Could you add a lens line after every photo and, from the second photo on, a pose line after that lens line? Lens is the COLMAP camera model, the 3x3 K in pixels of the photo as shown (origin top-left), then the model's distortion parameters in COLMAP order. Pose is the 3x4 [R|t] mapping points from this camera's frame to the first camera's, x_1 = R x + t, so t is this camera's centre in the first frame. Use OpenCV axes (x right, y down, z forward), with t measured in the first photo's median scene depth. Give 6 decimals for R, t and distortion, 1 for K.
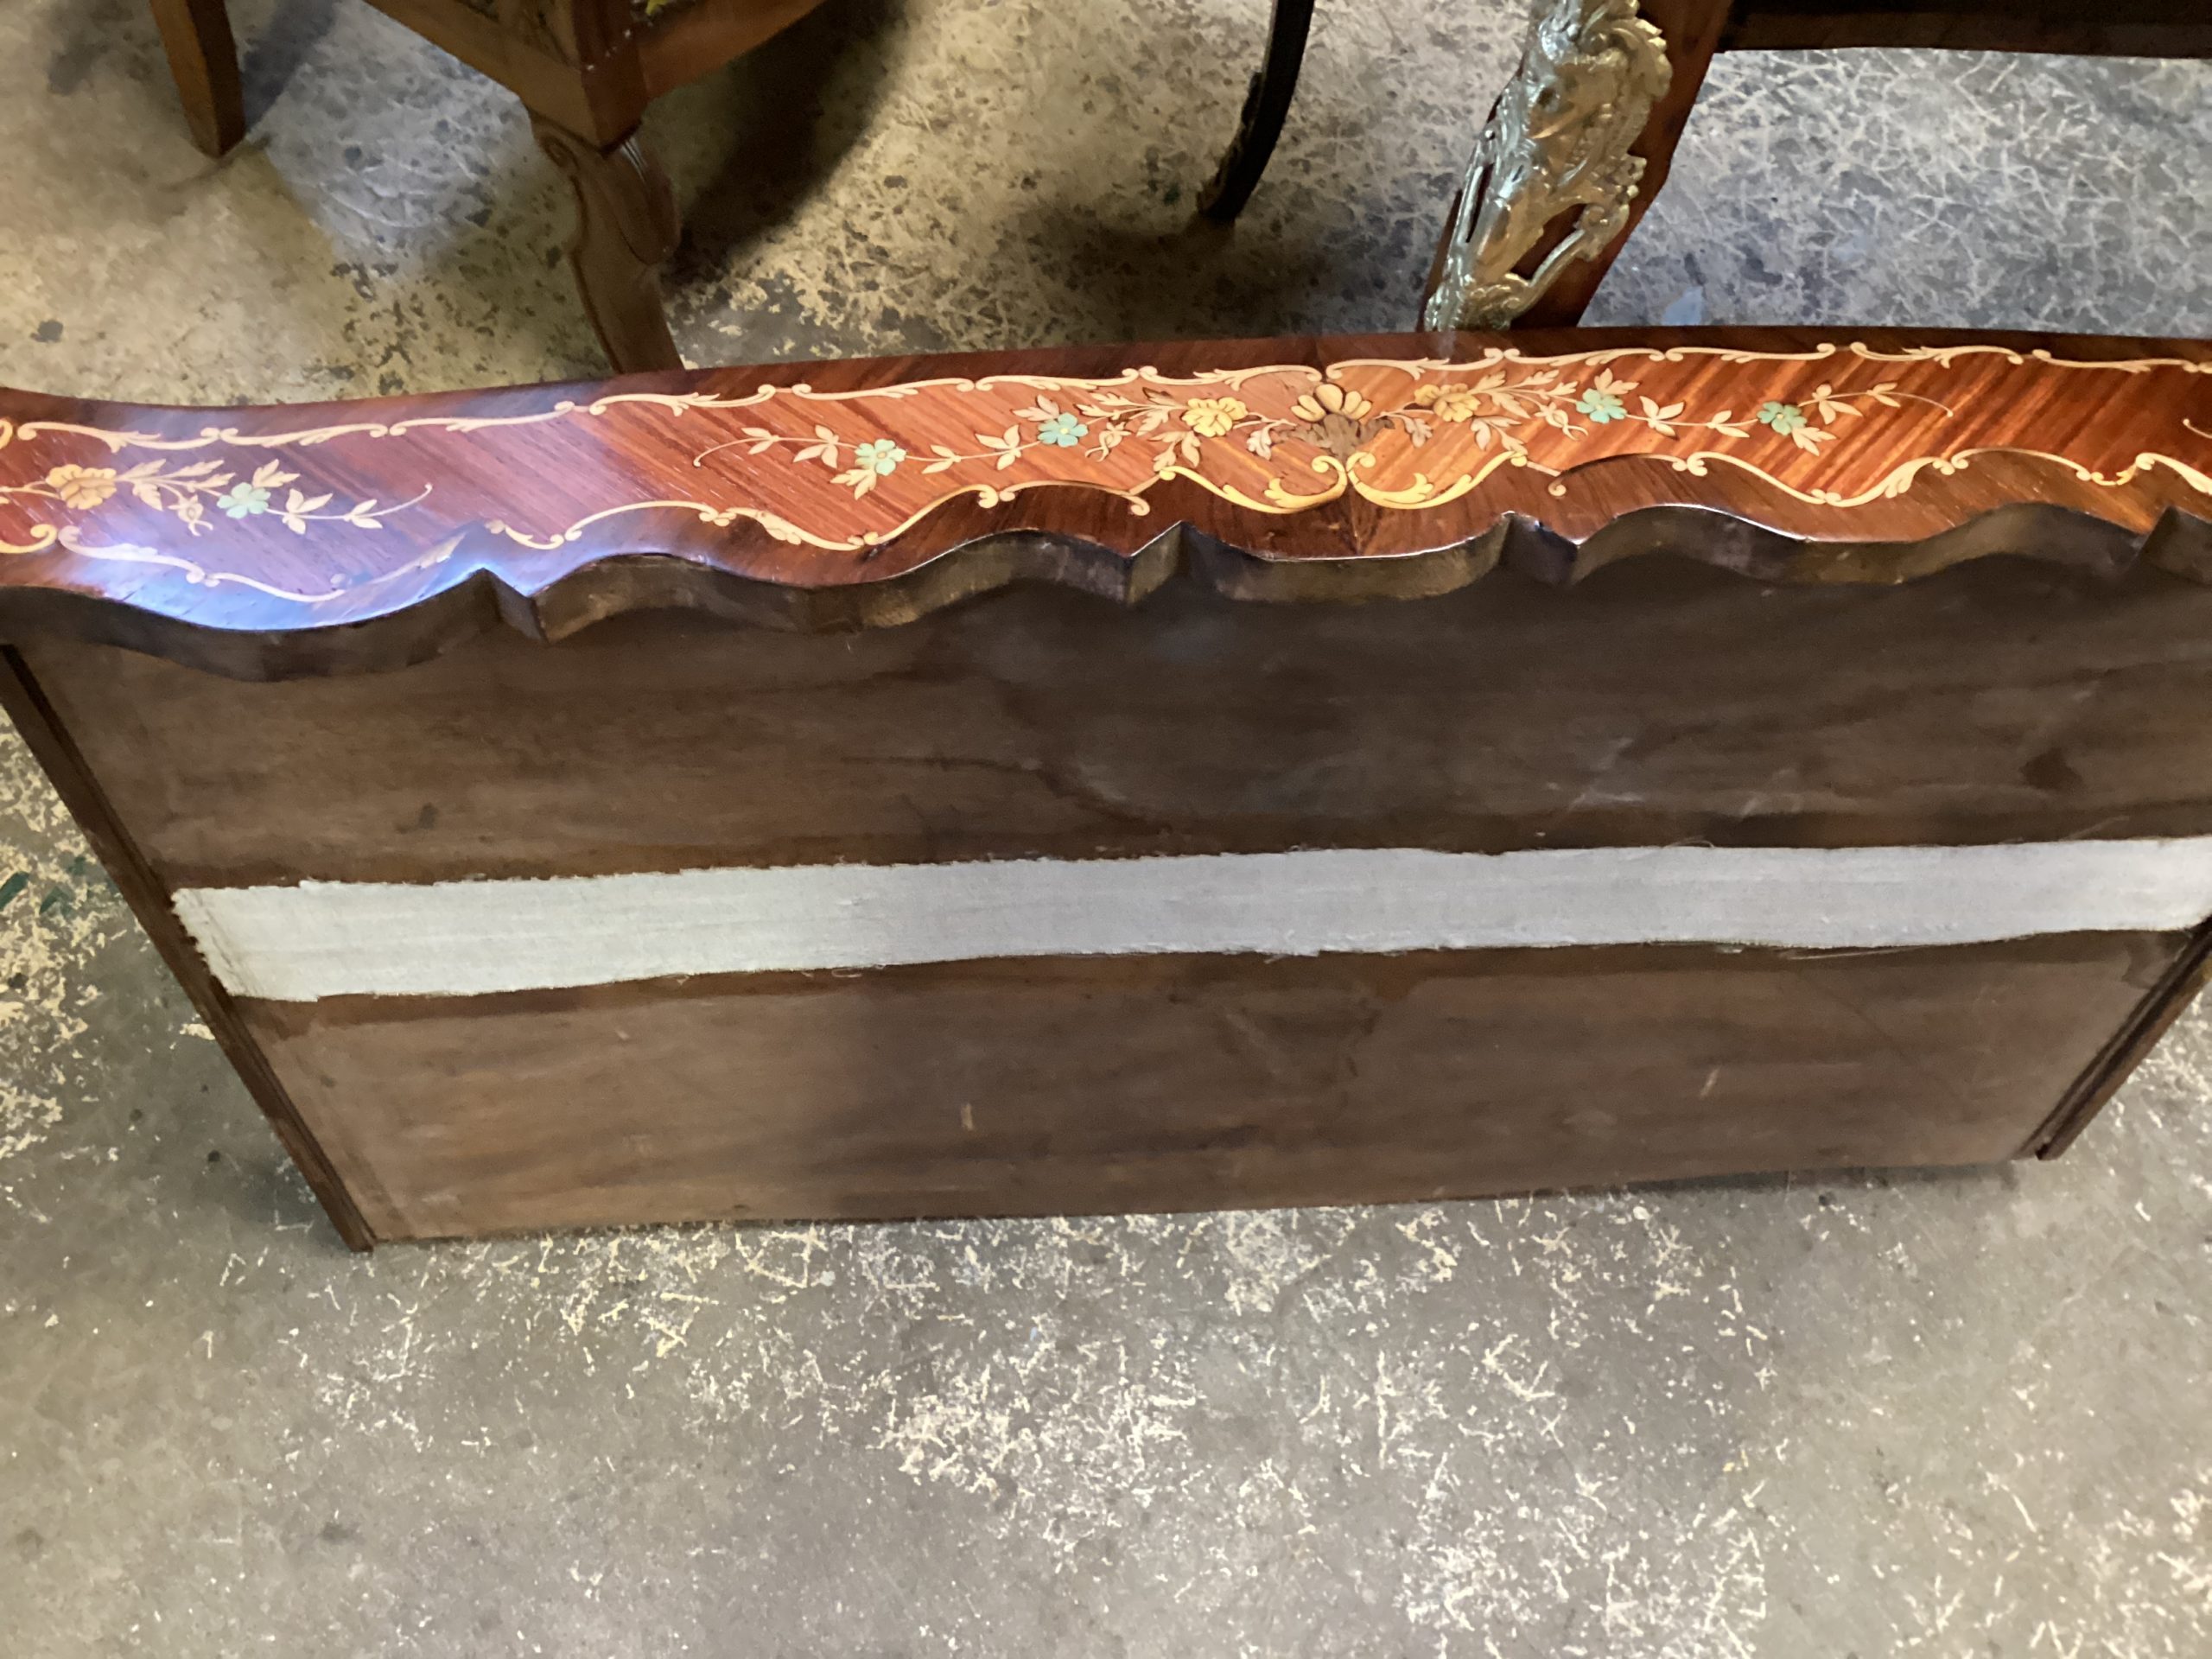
lens RADIAL K [[1985.6, 0, 1117.8], [0, 1985.6, 845.1], [0, 0, 1]] dist [0.103271, -0.165960]
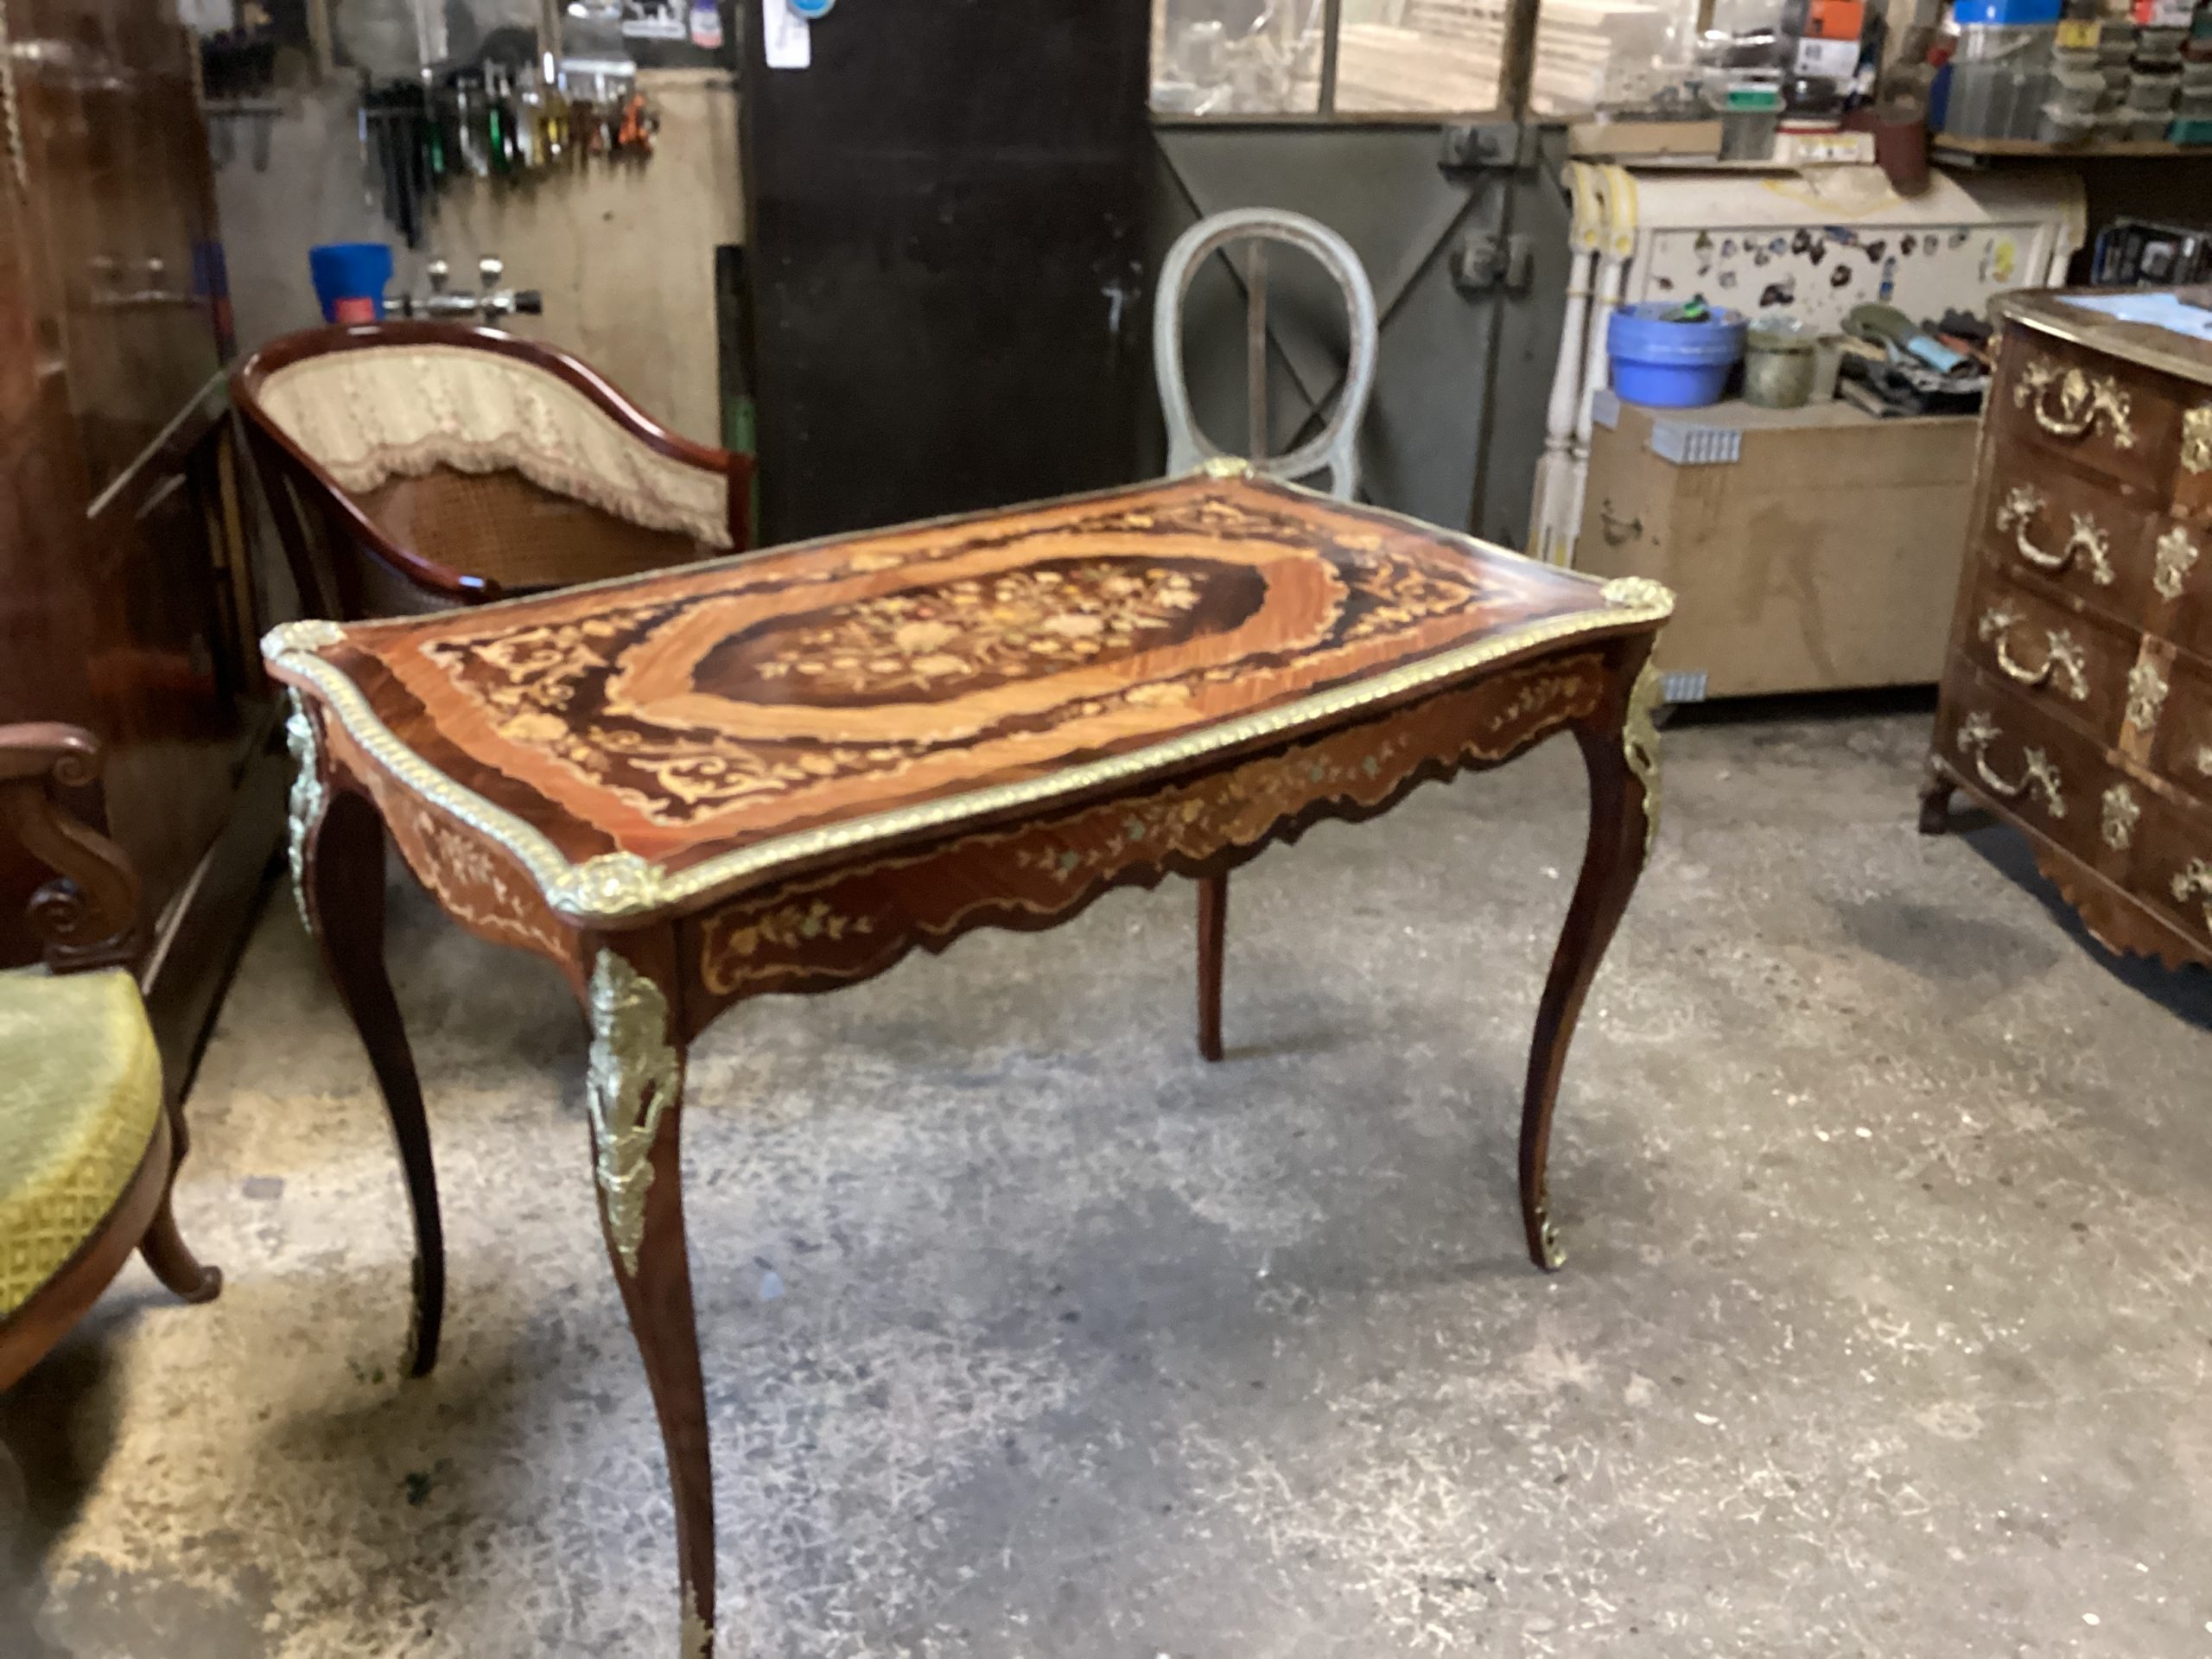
lens RADIAL K [[1981.6, 0, 1106.0], [0, 1981.6, 829.5], [0, 0, 1]] dist [0.124240, -0.224787]
pose [[0.816628, -0.289739, 0.499170, -0.137777], [0.534755, 0.705229, -0.465500, 0.291339], [-0.217156, 0.647073, 0.730848, -0.299528]]
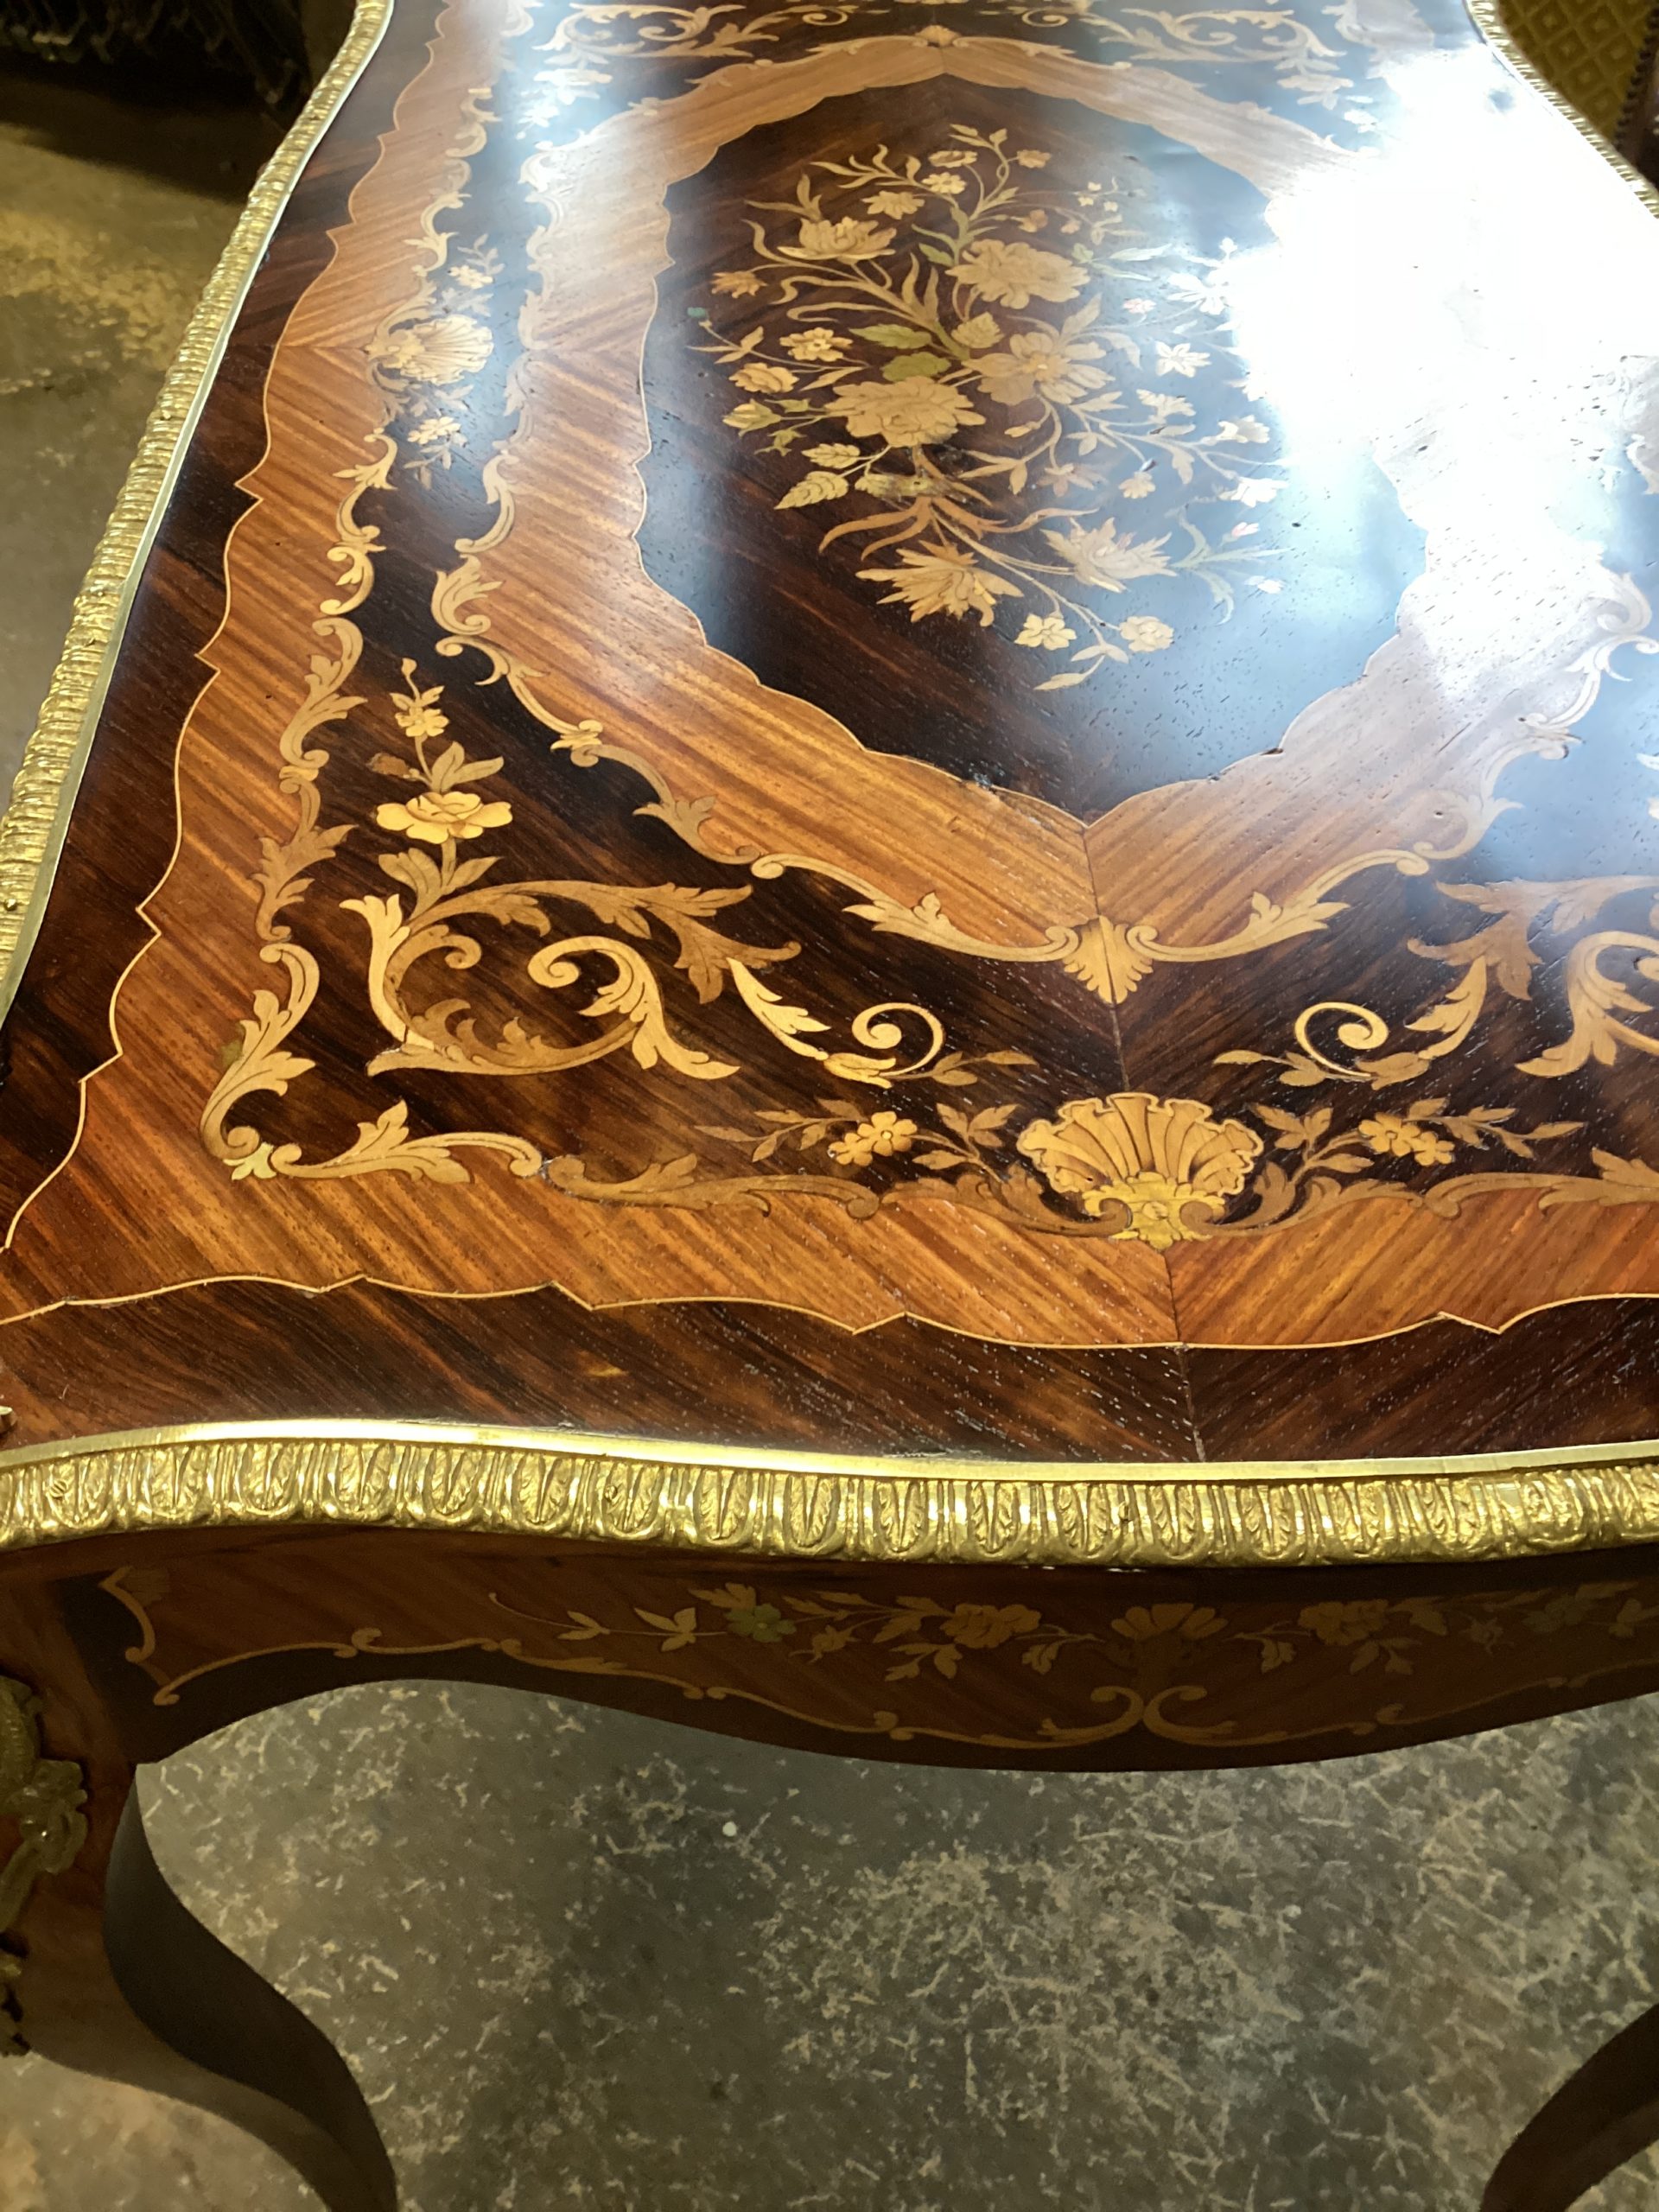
lens RADIAL K [[1994.9, 0, 816.4], [0, 1994.9, 1126.8], [0, 0, 1]] dist [0.116892, -0.232621]
pose [[-0.026049, 0.665212, -0.746200, 0.969881], [-0.905035, 0.301312, 0.300204, -0.430858], [0.424538, 0.683157, 0.594192, 0.298499]]
